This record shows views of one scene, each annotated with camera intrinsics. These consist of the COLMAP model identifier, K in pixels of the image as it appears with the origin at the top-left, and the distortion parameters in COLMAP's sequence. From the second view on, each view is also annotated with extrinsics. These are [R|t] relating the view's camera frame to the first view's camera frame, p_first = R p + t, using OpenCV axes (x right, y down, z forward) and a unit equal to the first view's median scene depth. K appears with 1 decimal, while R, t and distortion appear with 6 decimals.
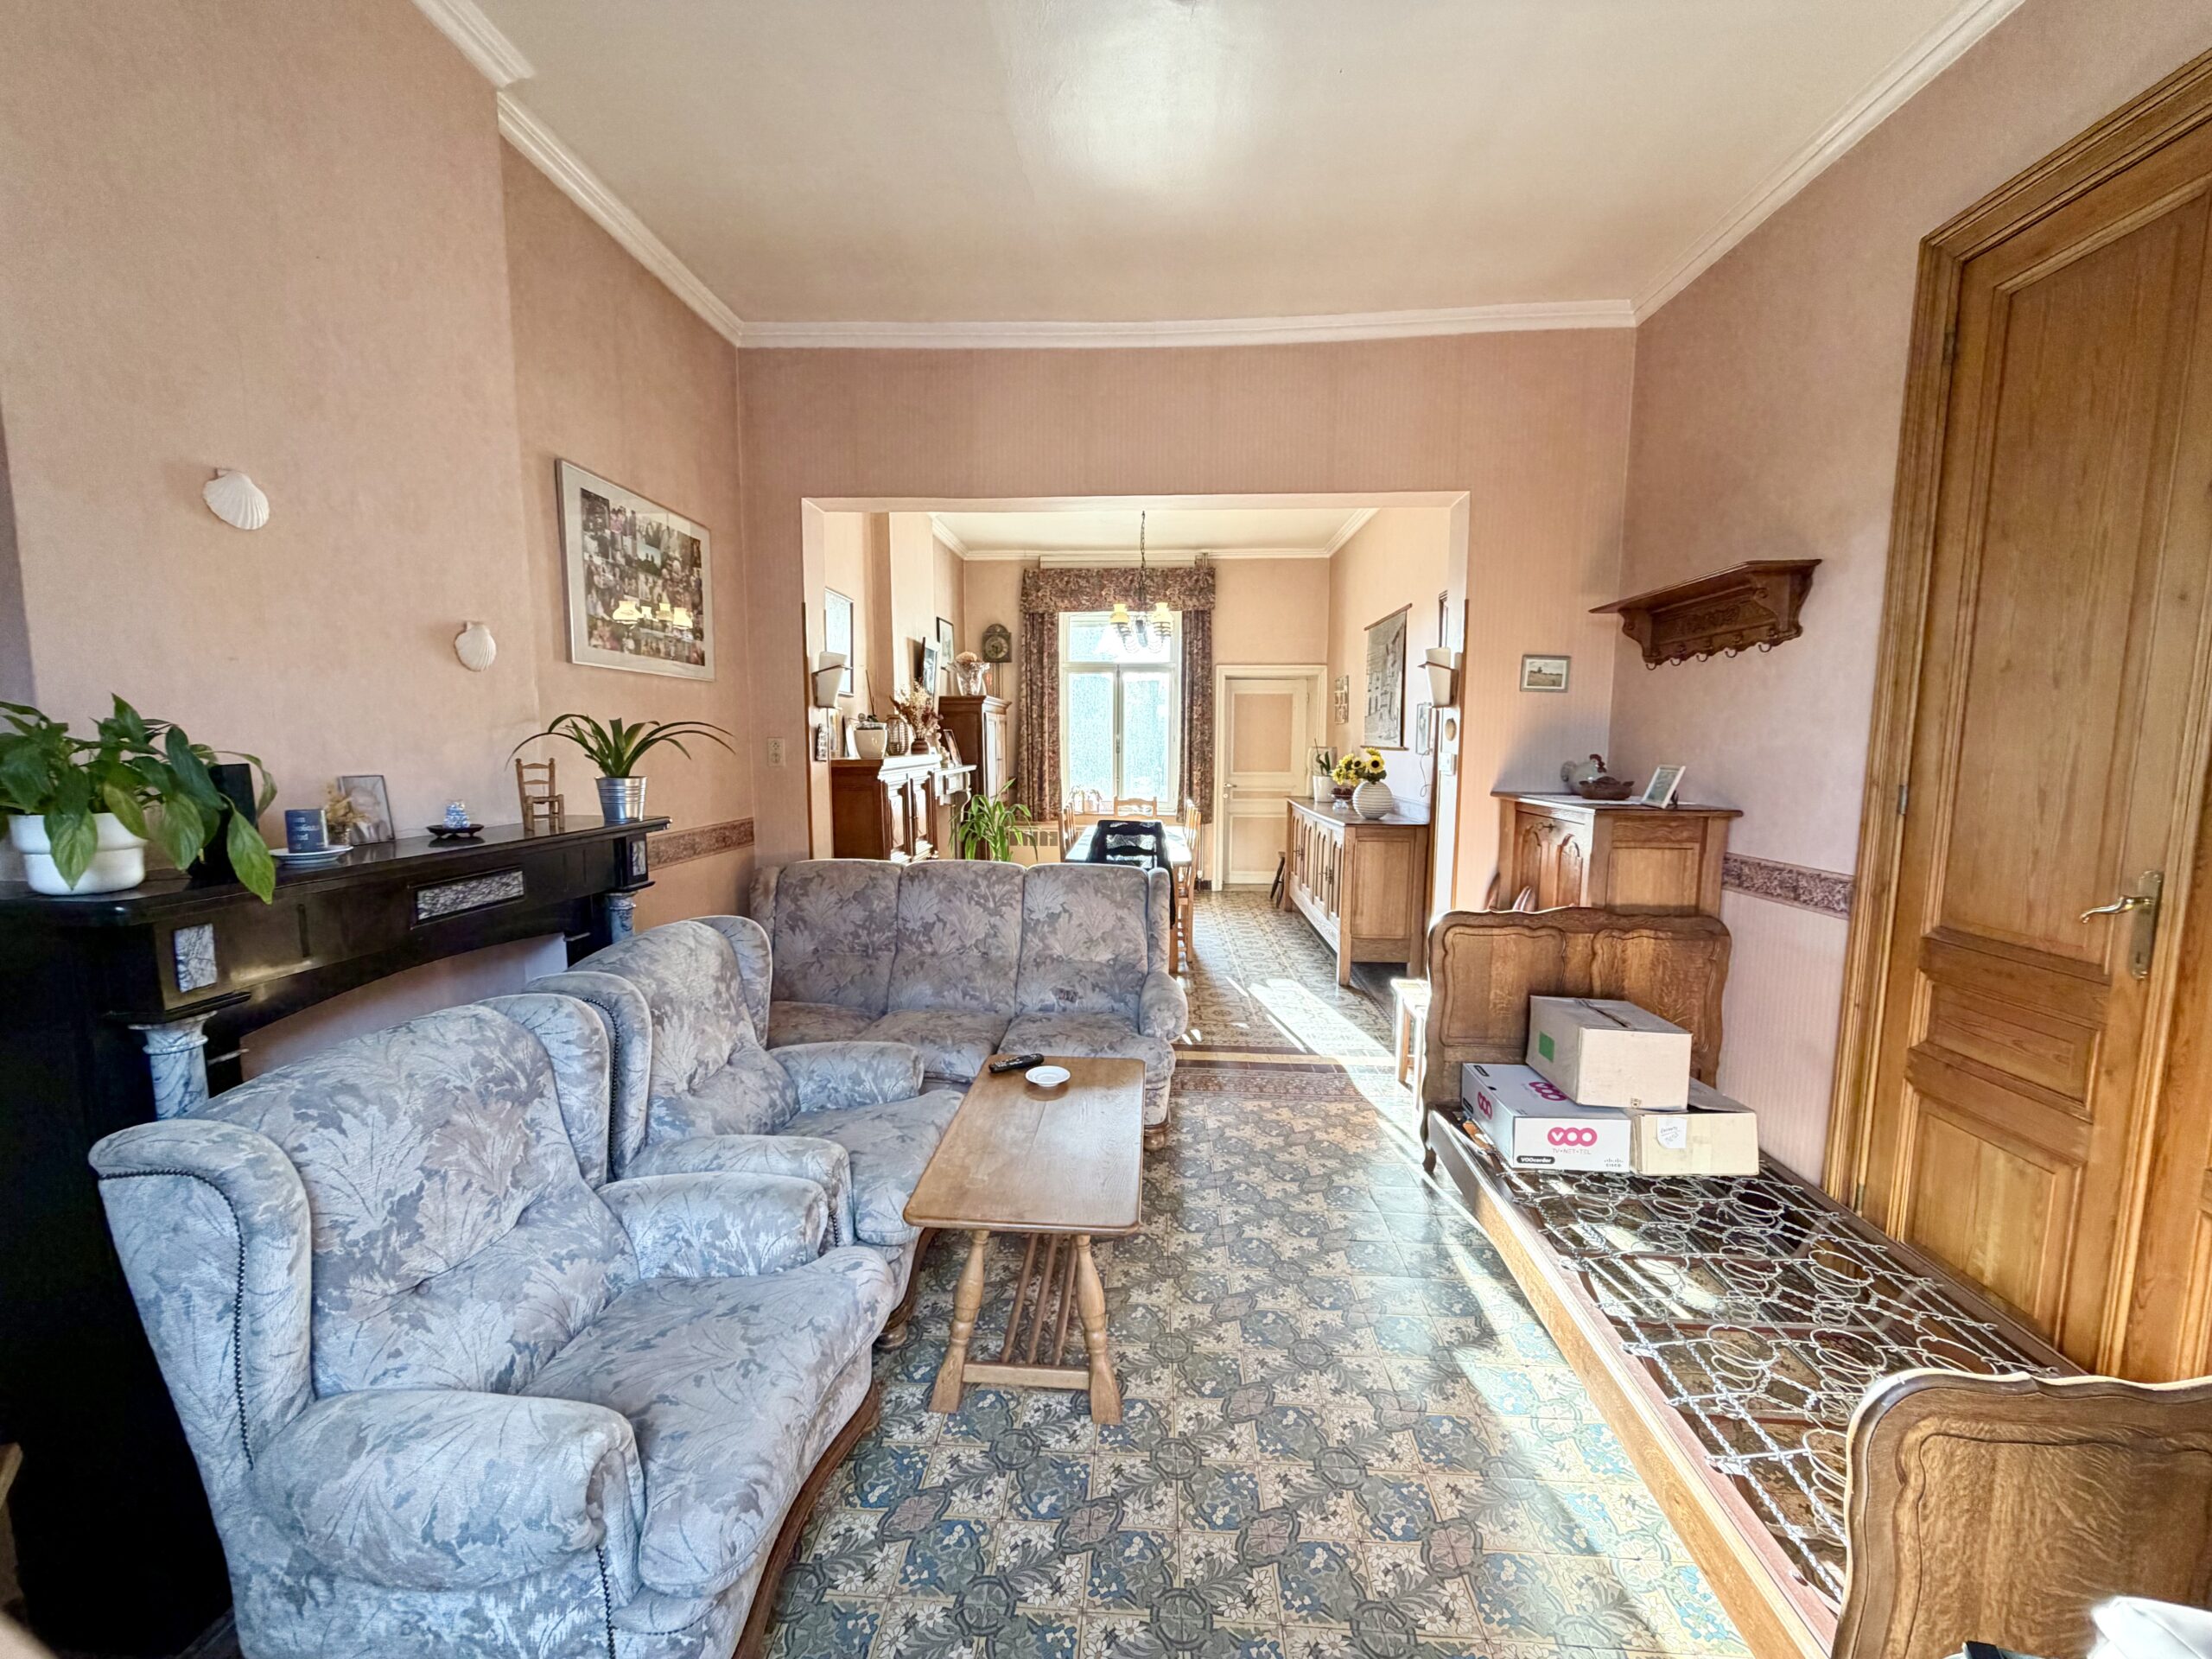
lens RADIAL K [[881.6, 0, 1099.4], [0, 881.6, 834.1], [0, 0, 1]] dist [0.001570, 0.000101]
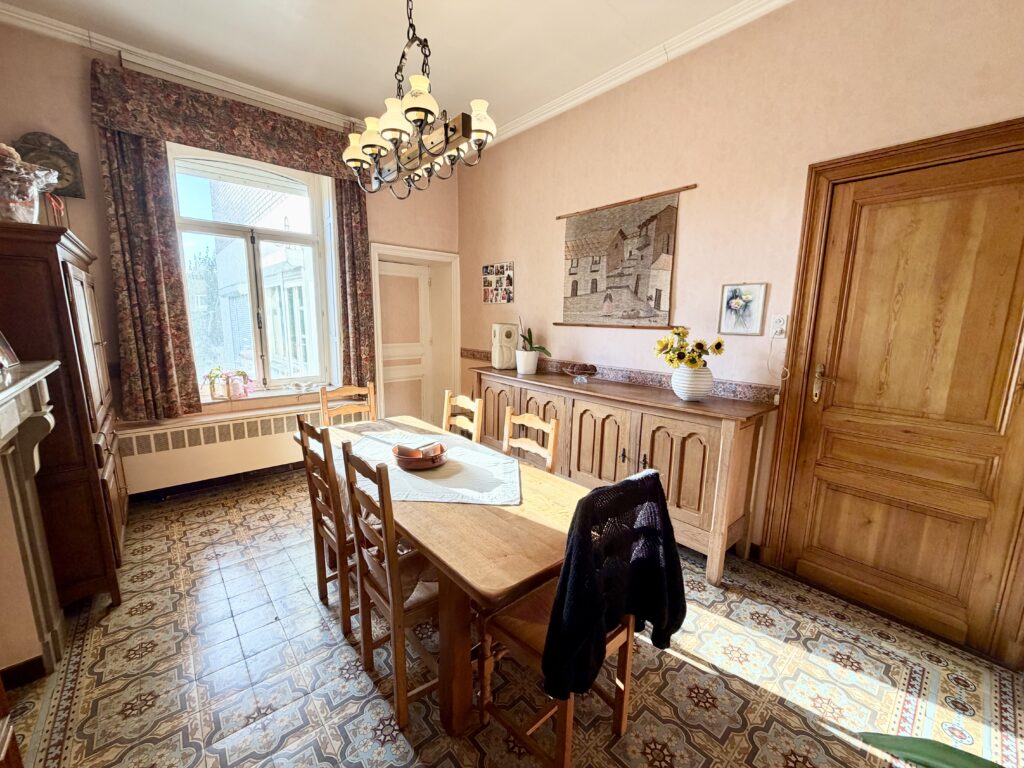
lens RADIAL K [[408.1, 0, 512.7], [0, 408.1, 386.0], [0, 0, 1]] dist [0.001570, 0.000101]
pose [[0.713657, -0.108469, 0.692047, -0.098025], [0.062693, 0.993864, 0.091124, -0.057355], [-0.697685, -0.021645, 0.716078, 0.534202]]
